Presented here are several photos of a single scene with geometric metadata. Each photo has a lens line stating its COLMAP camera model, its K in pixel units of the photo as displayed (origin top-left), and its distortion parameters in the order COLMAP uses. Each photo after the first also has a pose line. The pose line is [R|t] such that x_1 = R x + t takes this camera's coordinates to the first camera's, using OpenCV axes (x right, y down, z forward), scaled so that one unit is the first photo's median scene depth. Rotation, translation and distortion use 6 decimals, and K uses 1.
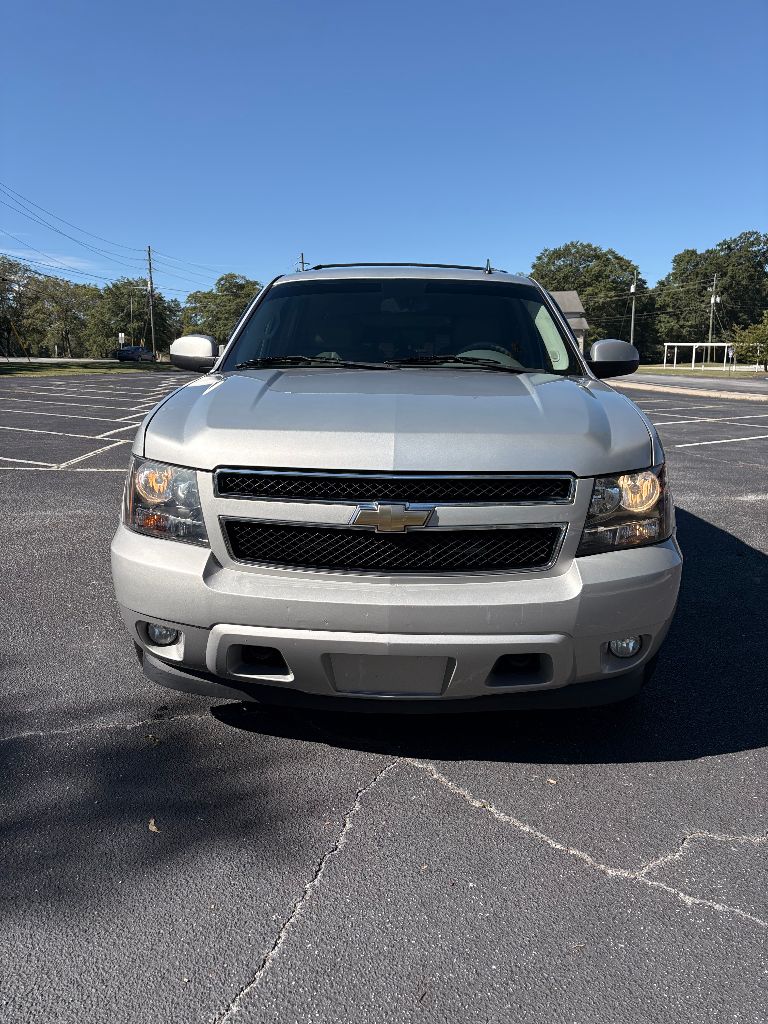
lens RADIAL K [[779.3, 0, 365.7], [0, 779.3, 510.5], [0, 0, 1]] dist [0.037745, -0.010386]
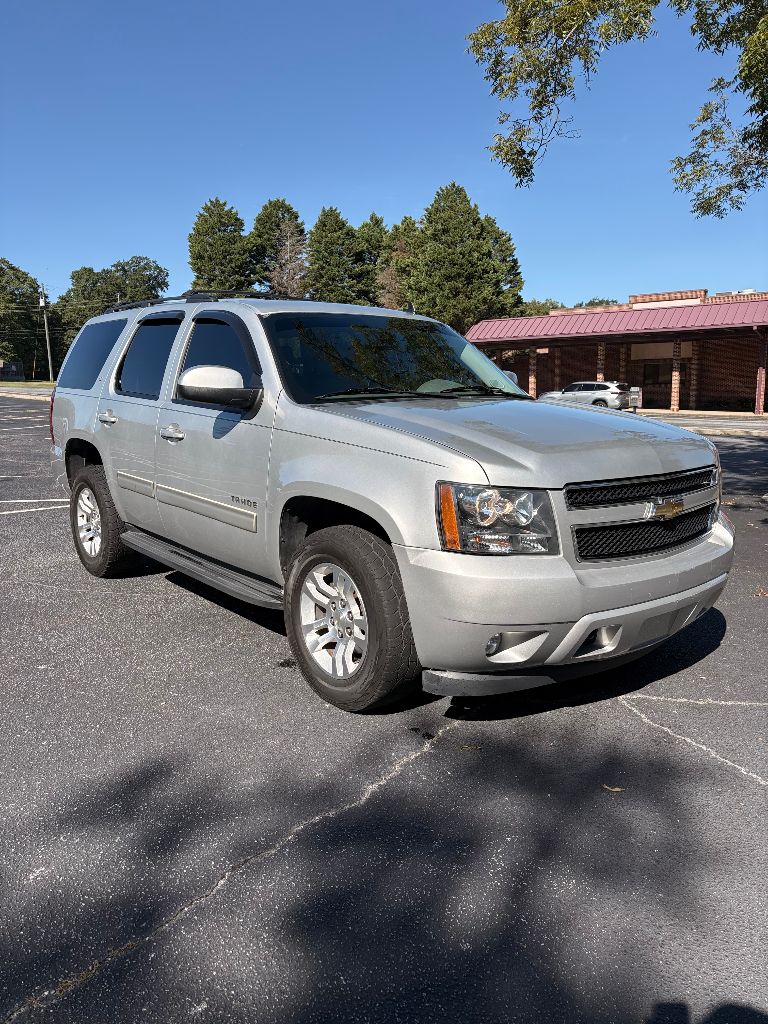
lens RADIAL K [[779.3, 0, 383.6], [0, 779.3, 510.1], [0, 0, 1]] dist [0.037745, -0.010386]
pose [[0.735106, -0.120777, 0.667107, -0.141430], [0.133300, 0.990544, 0.032447, -0.011069], [-0.664718, 0.065074, 0.744255, 0.036358]]
